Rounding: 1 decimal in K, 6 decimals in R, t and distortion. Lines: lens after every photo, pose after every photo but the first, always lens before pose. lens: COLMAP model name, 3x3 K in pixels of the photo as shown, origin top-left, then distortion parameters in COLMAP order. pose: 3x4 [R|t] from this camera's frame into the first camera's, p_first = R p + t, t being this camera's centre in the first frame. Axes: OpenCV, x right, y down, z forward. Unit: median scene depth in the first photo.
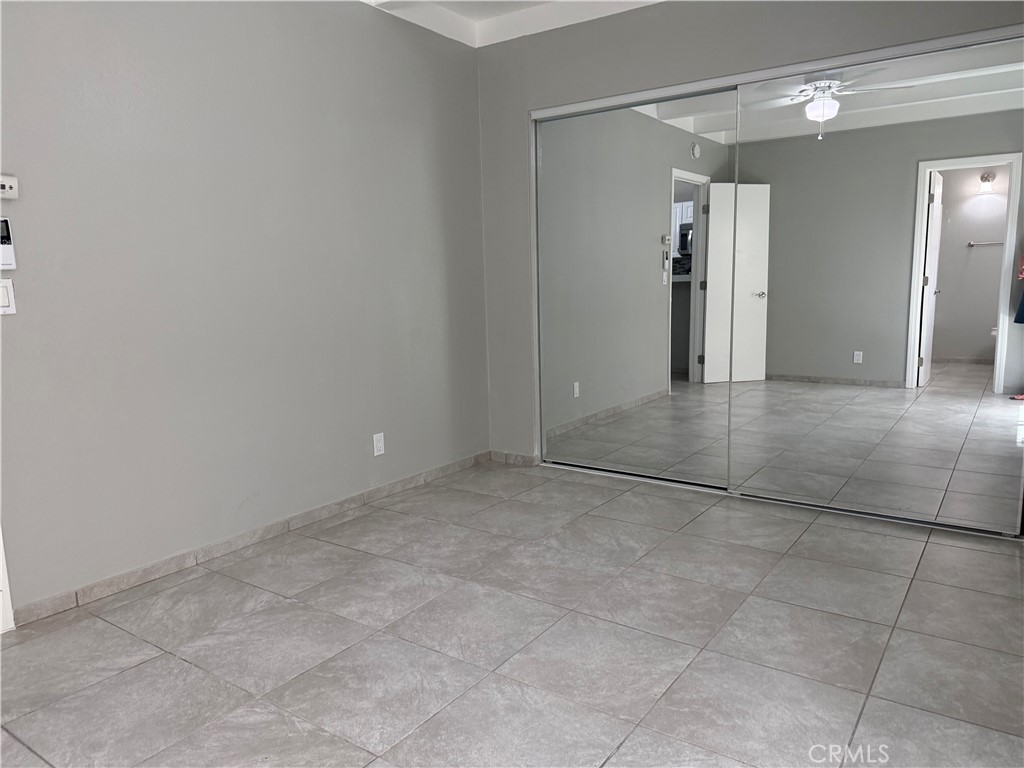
lens RADIAL K [[722.7, 0, 510.6], [0, 722.7, 382.1], [0, 0, 1]] dist [0.043245, -0.056877]
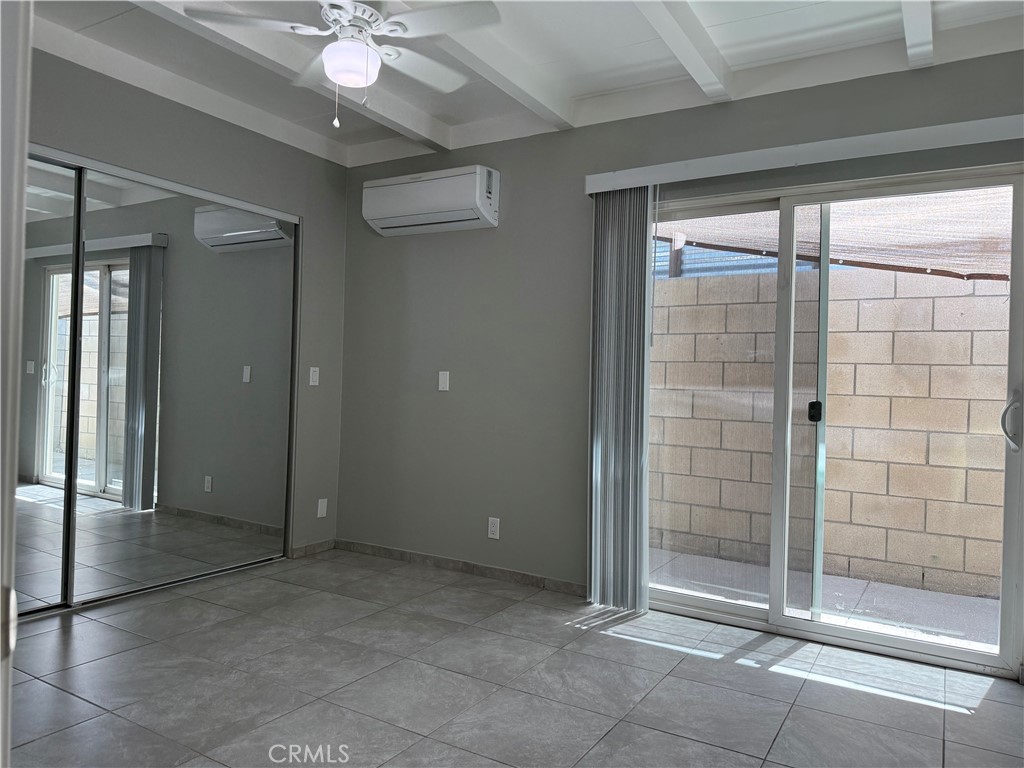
lens RADIAL K [[722.7, 0, 510.5], [0, 722.7, 385.0], [0, 0, 1]] dist [0.043245, -0.056877]
pose [[-0.068284, 0.011547, 0.997599, -0.898199], [0.106845, 0.994267, -0.004195, -0.079259], [-0.991928, 0.106302, -0.069127, 0.727334]]
